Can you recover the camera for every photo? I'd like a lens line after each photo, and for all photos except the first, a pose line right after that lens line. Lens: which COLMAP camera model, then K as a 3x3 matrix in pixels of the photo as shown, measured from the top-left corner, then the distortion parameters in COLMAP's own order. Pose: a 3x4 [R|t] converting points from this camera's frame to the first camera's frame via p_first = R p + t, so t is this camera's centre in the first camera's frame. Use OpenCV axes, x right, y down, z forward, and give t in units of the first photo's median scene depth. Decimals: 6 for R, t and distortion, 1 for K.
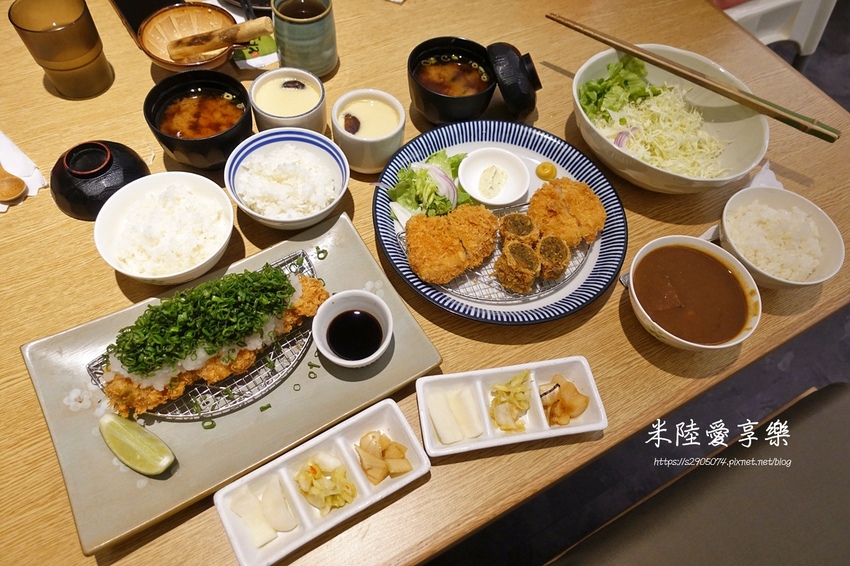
lens RADIAL K [[580.8, 0, 425.0], [0, 580.8, 283.0], [0, 0, 1]] dist [0.001381, -0.001981]
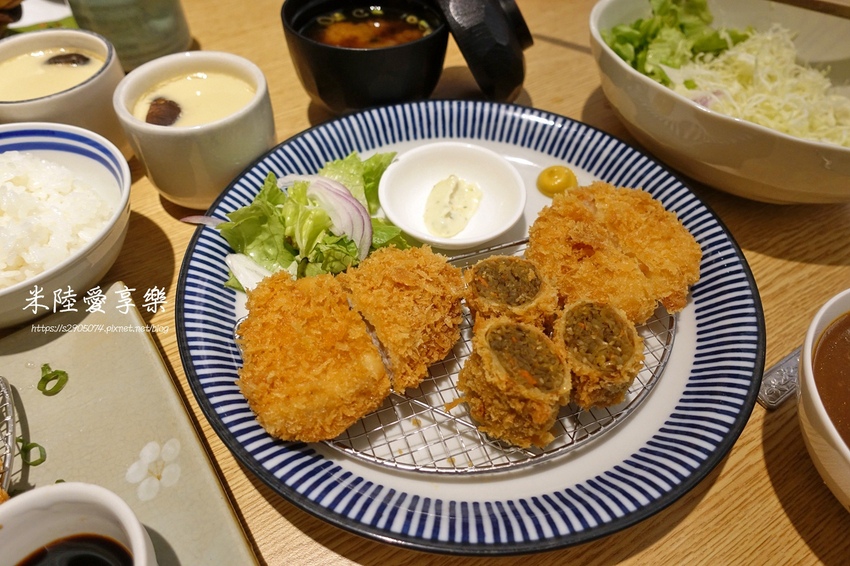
lens RADIAL K [[580.8, 0, 425.0], [0, 580.8, 283.0], [0, 0, 1]] dist [0.001381, -0.001981]
pose [[0.997382, -0.070782, -0.014797, 0.109935], [0.067604, 0.985338, -0.156650, -0.036793], [0.025668, 0.155239, 0.987543, 0.592450]]
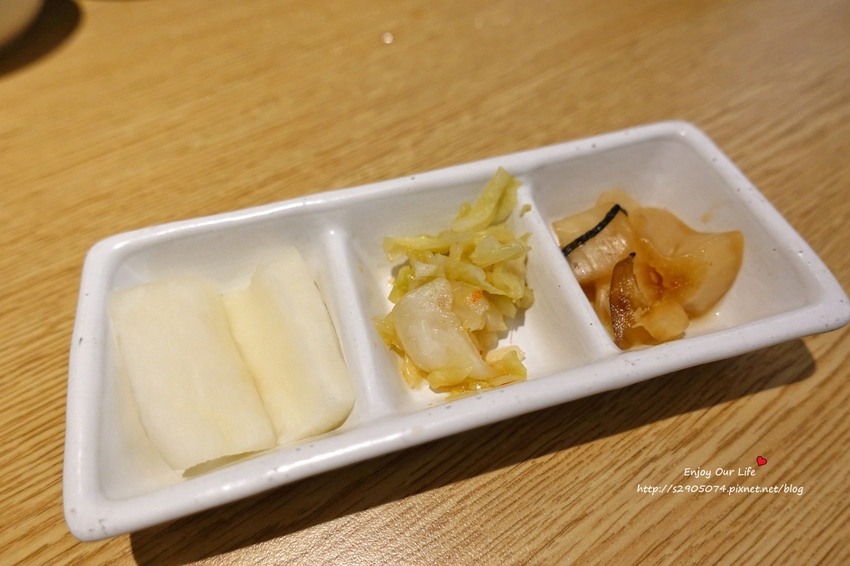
lens RADIAL K [[580.8, 0, 425.0], [0, 580.8, 283.0], [0, 0, 1]] dist [0.001381, -0.001981]
pose [[0.990680, -0.136061, 0.006373, 0.120737], [0.136085, 0.986681, -0.089118, 0.208854], [0.005838, 0.089155, 0.996001, 0.676609]]
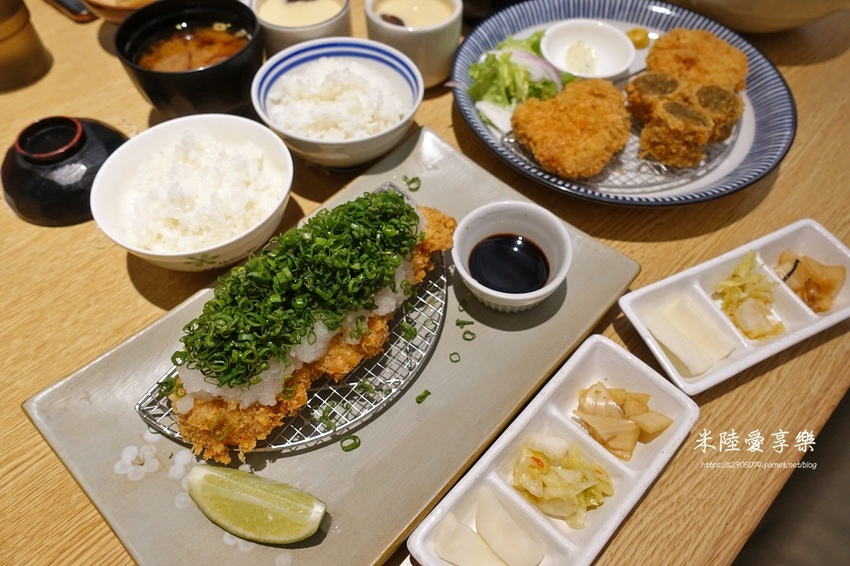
lens RADIAL K [[580.8, 0, 425.0], [0, 580.8, 283.0], [0, 0, 1]] dist [0.001381, -0.001981]
pose [[0.963111, -0.254436, 0.087629, -0.265708], [0.259136, 0.964694, -0.047050, 0.108978], [-0.072564, 0.068022, 0.995041, 0.300907]]
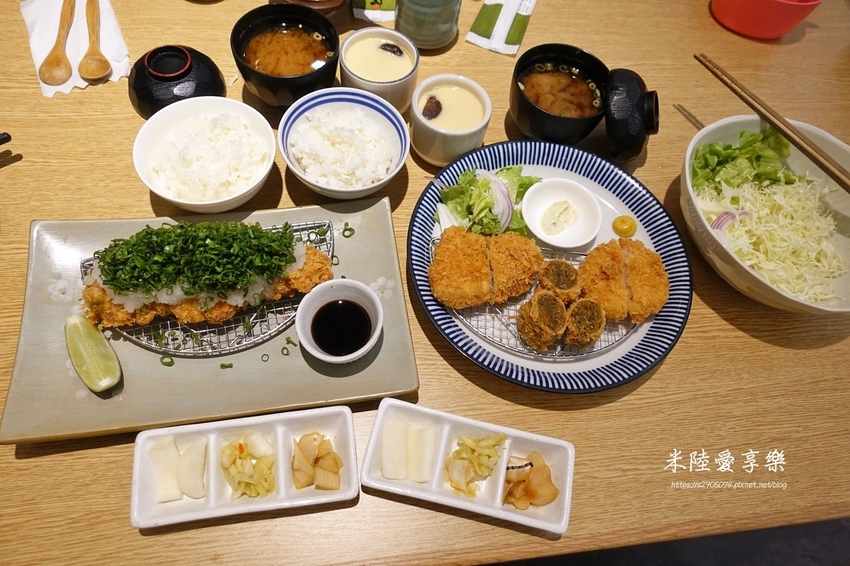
lens RADIAL K [[580.8, 0, 425.0], [0, 580.8, 283.0], [0, 0, 1]] dist [0.001381, -0.001981]
pose [[0.924726, 0.347266, -0.155850, 0.114509], [-0.341837, 0.937761, 0.061253, -0.074456], [0.167421, -0.003367, 0.985880, 0.102071]]
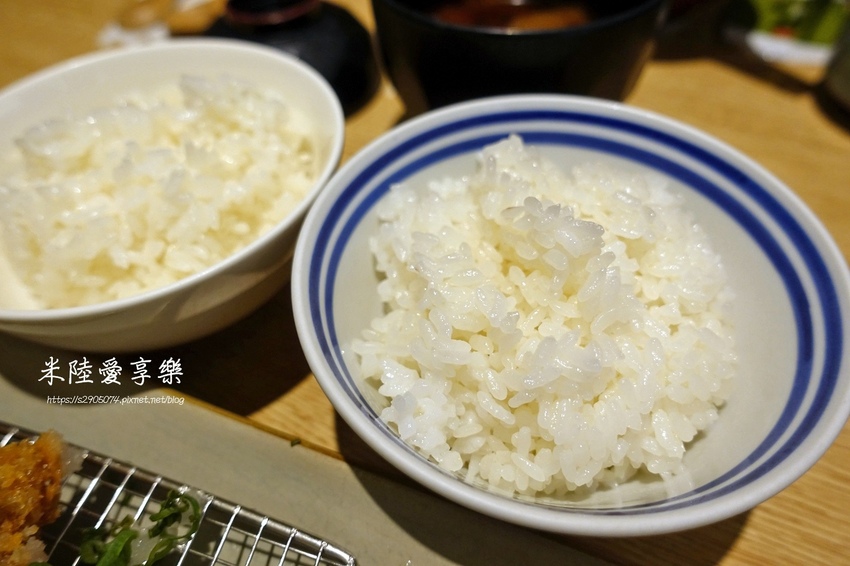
lens RADIAL K [[580.8, 0, 425.0], [0, 580.8, 283.0], [0, 0, 1]] dist [0.001381, -0.001981]
pose [[0.573016, 0.556909, -0.601253, -0.125421], [-0.656017, 0.751419, 0.070791, -0.167995], [0.491217, 0.353868, 0.795916, 0.818235]]
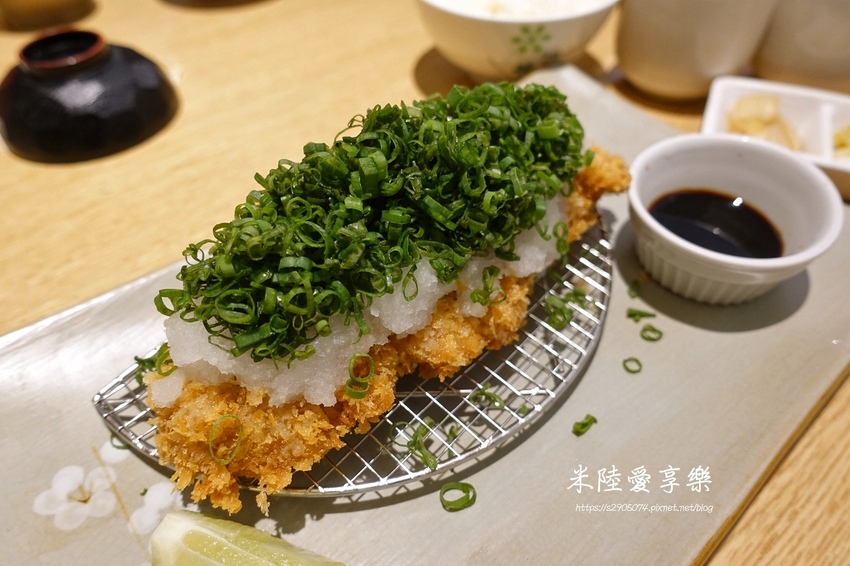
lens RADIAL K [[572.3, 0, 425.0], [0, 572.3, 283.0], [0, 0, 1]] dist [0.001477, -0.002325]
pose [[0.982297, -0.181343, 0.046979, -0.336300], [0.187002, 0.964060, -0.188728, 0.157836], [-0.011066, 0.194172, 0.980905, 0.555045]]
